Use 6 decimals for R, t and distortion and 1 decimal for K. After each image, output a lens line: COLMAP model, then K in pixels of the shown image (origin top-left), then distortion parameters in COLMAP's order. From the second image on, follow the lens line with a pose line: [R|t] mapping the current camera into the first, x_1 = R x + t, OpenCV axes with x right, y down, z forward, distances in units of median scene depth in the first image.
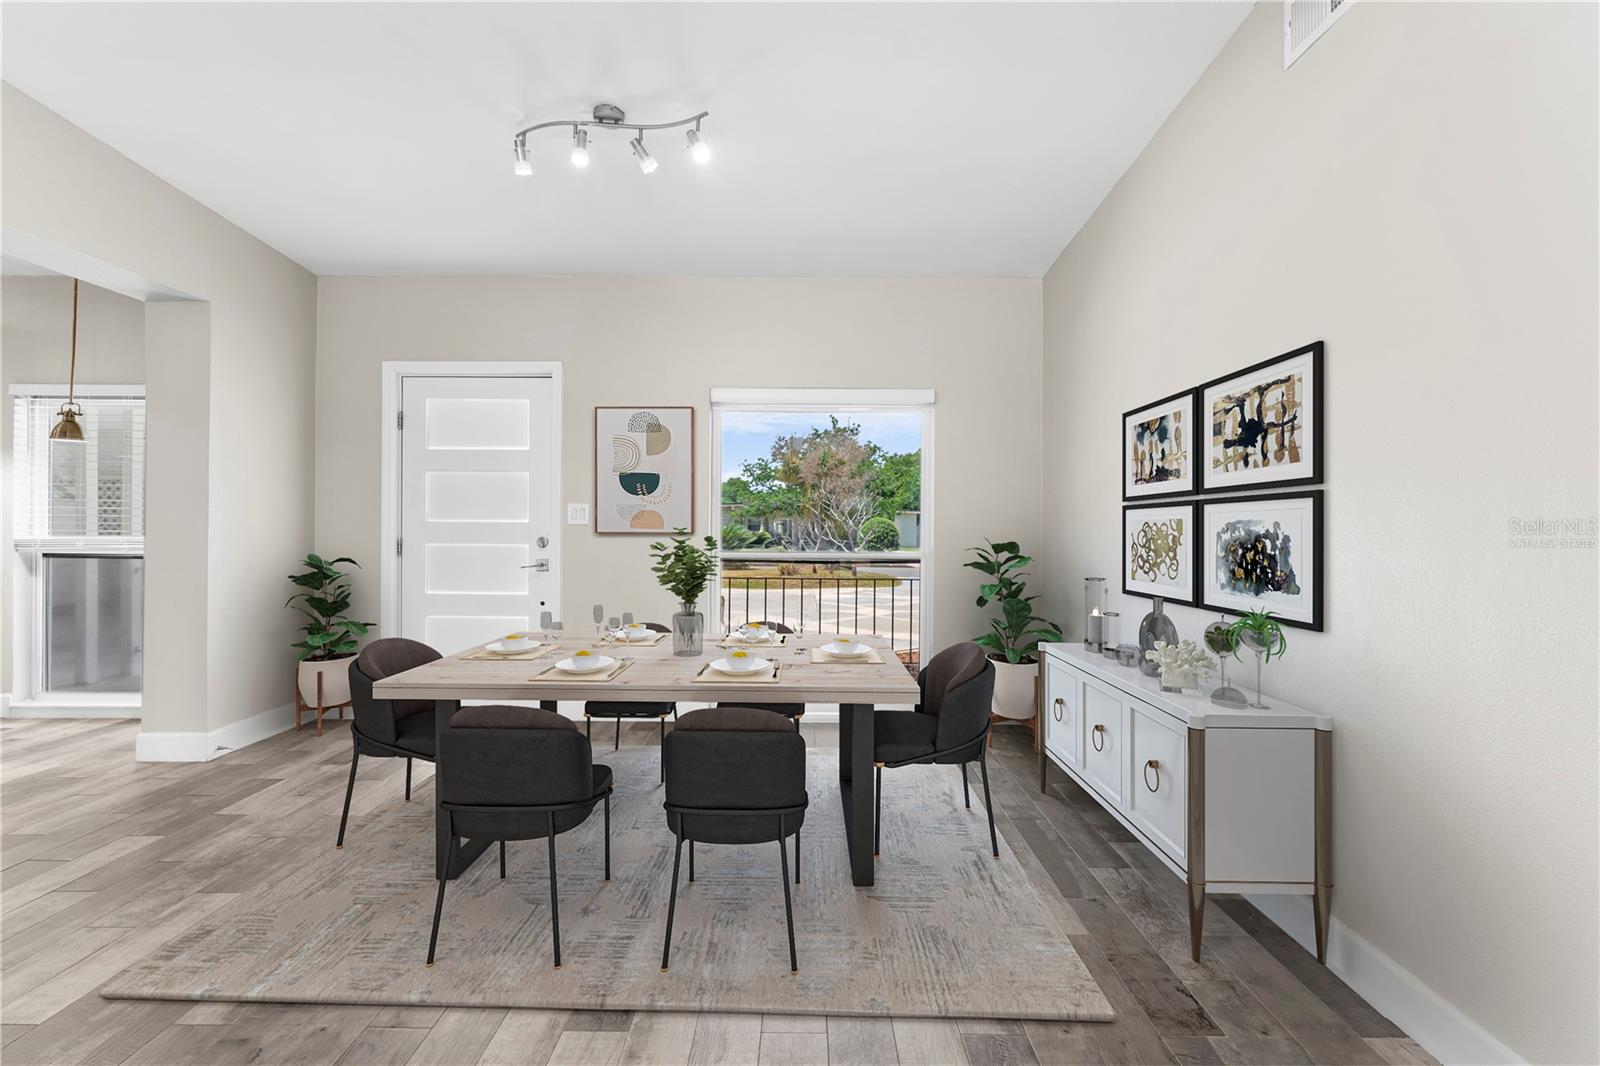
lens RADIAL K [[729.5, 0, 797.8], [0, 729.5, 531.0], [0, 0, 1]] dist [0.003544, -0.002985]
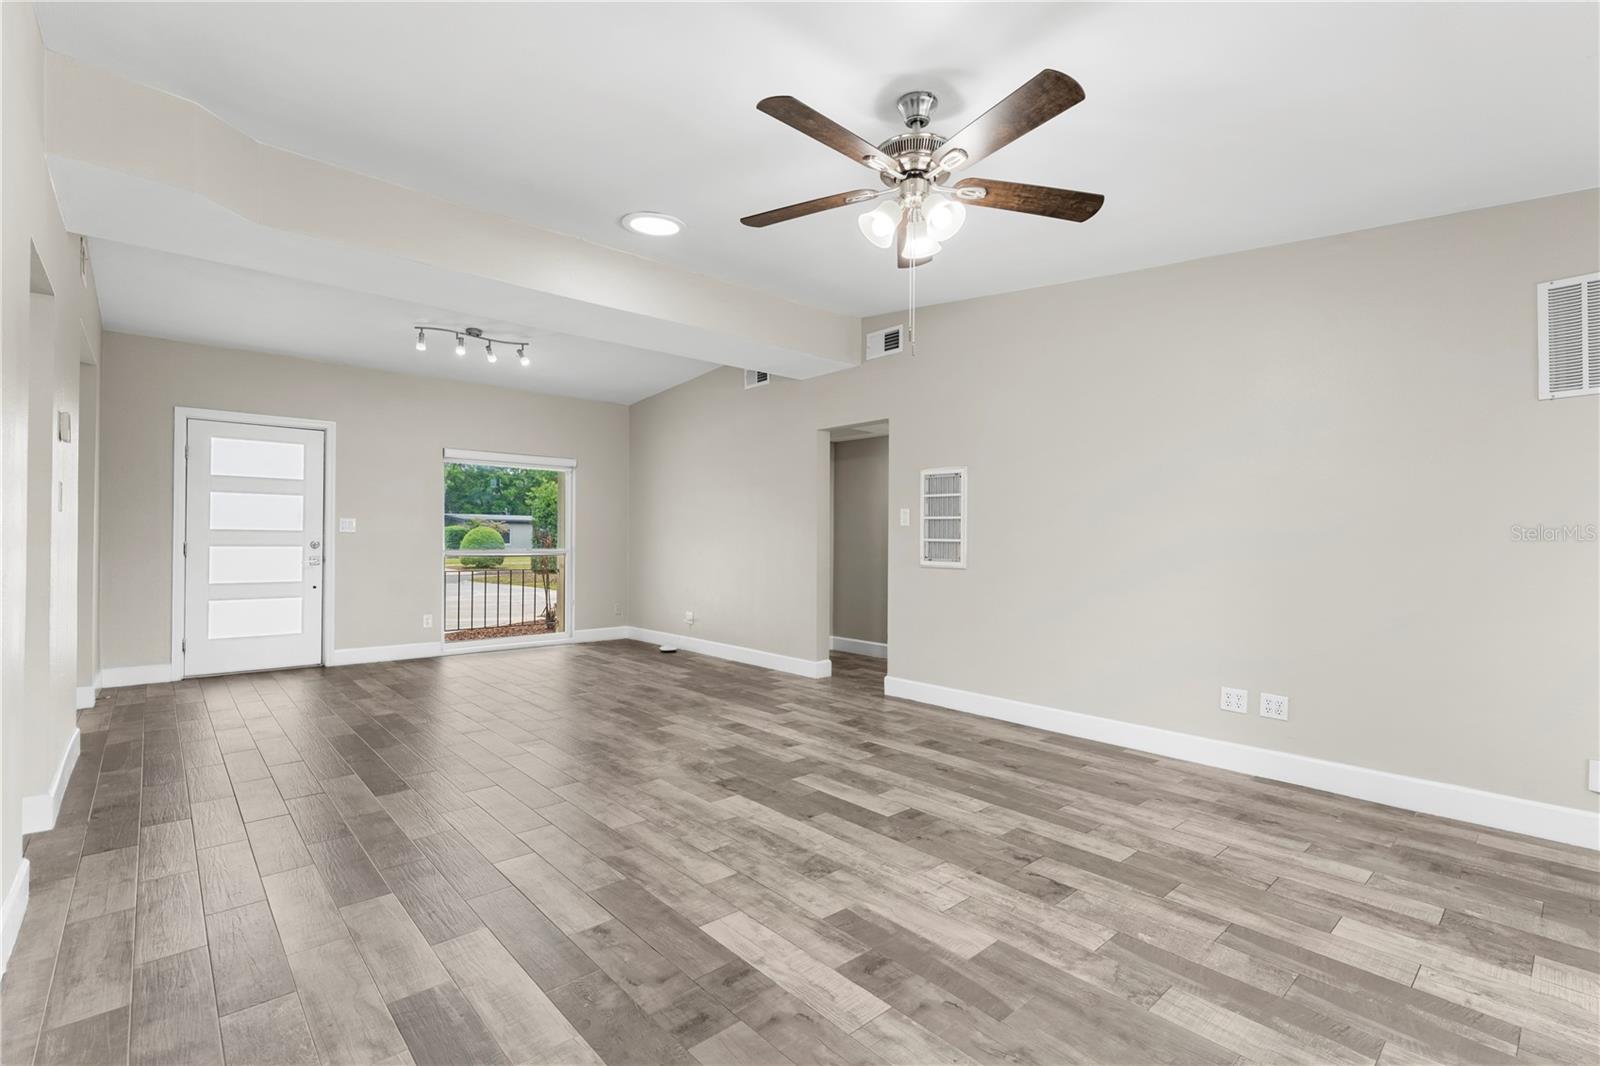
lens RADIAL K [[729.5, 0, 798.7], [0, 729.5, 539.6], [0, 0, 1]] dist [0.003544, -0.002985]
pose [[0.737861, -0.001243, 0.674952, -0.963165], [-0.000439, 0.999997, 0.002322, 0.003954], [-0.674953, -0.002010, 0.737858, -1.108671]]
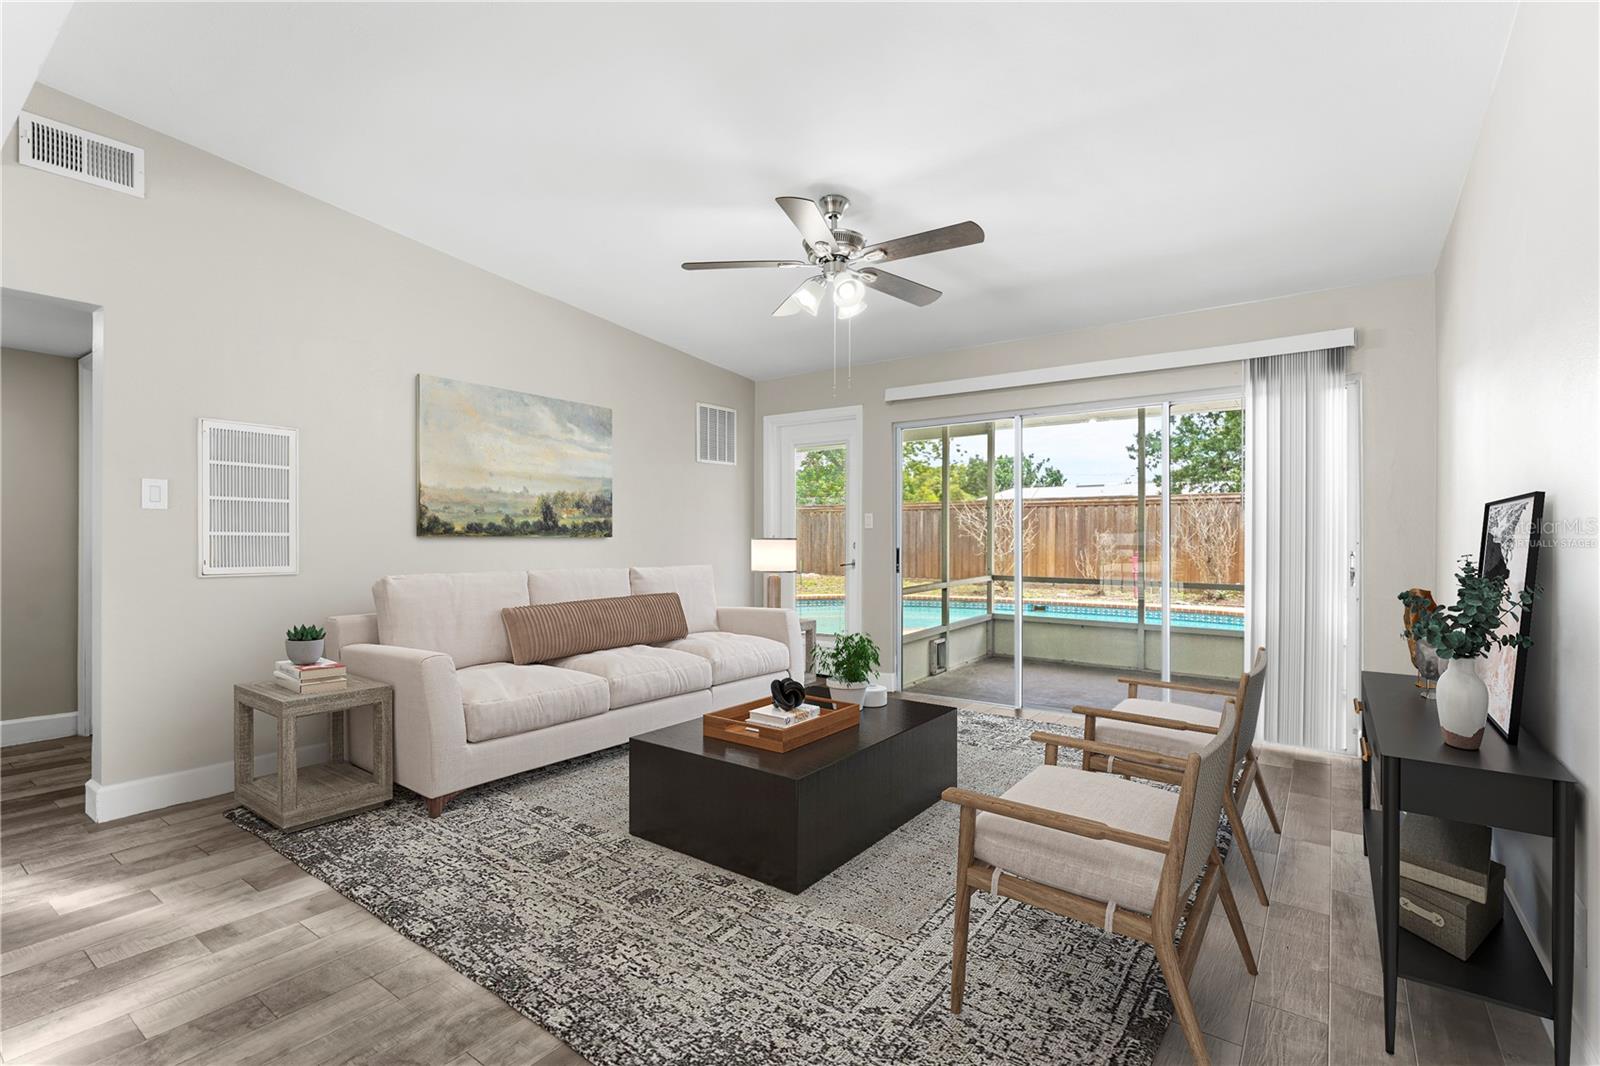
lens RADIAL K [[729.5, 0, 794.6], [0, 729.5, 545.0], [0, 0, 1]] dist [0.003544, -0.002985]
pose [[-0.808927, -0.017732, 0.587642, -0.895564], [-0.009050, 0.999802, 0.017712, -0.001563], [-0.587840, 0.009009, -0.808927, 0.426485]]
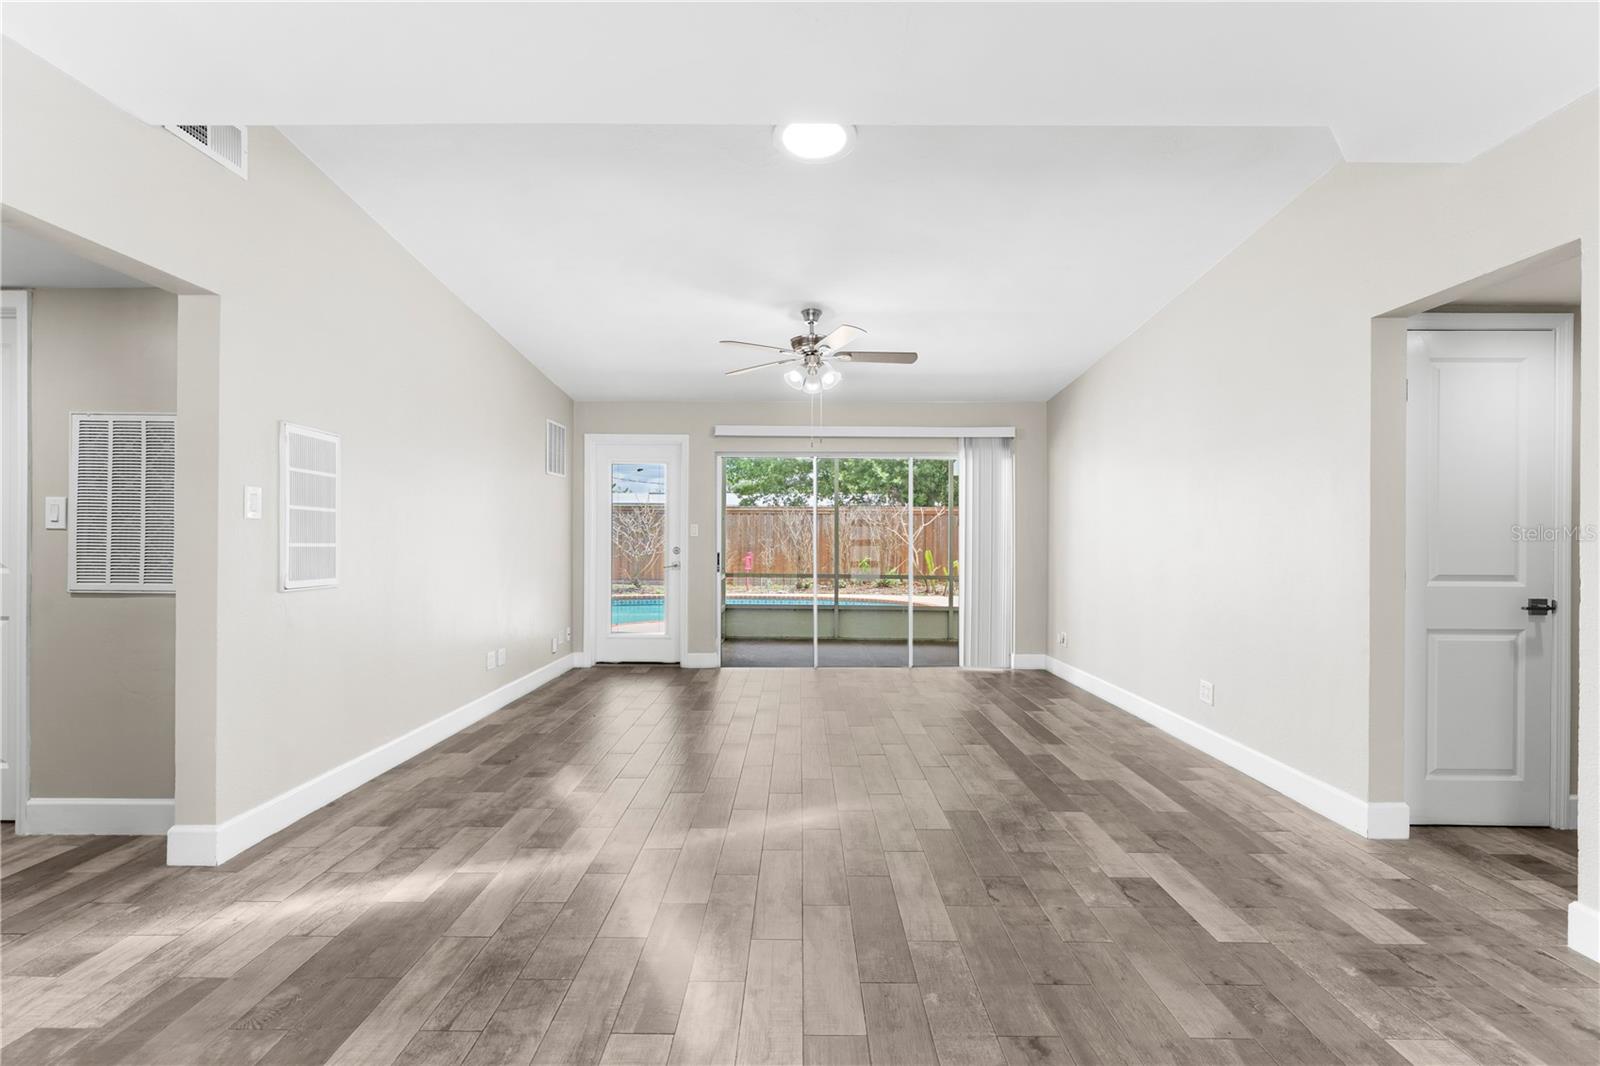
lens RADIAL K [[729.5, 0, 793.1], [0, 729.5, 539.6], [0, 0, 1]] dist [0.003544, -0.002985]
pose [[-0.999927, -0.012034, -0.000794, -0.221629], [-0.012035, 0.999926, 0.001526, -0.010272], [0.000776, 0.001535, -0.999999, 1.112783]]
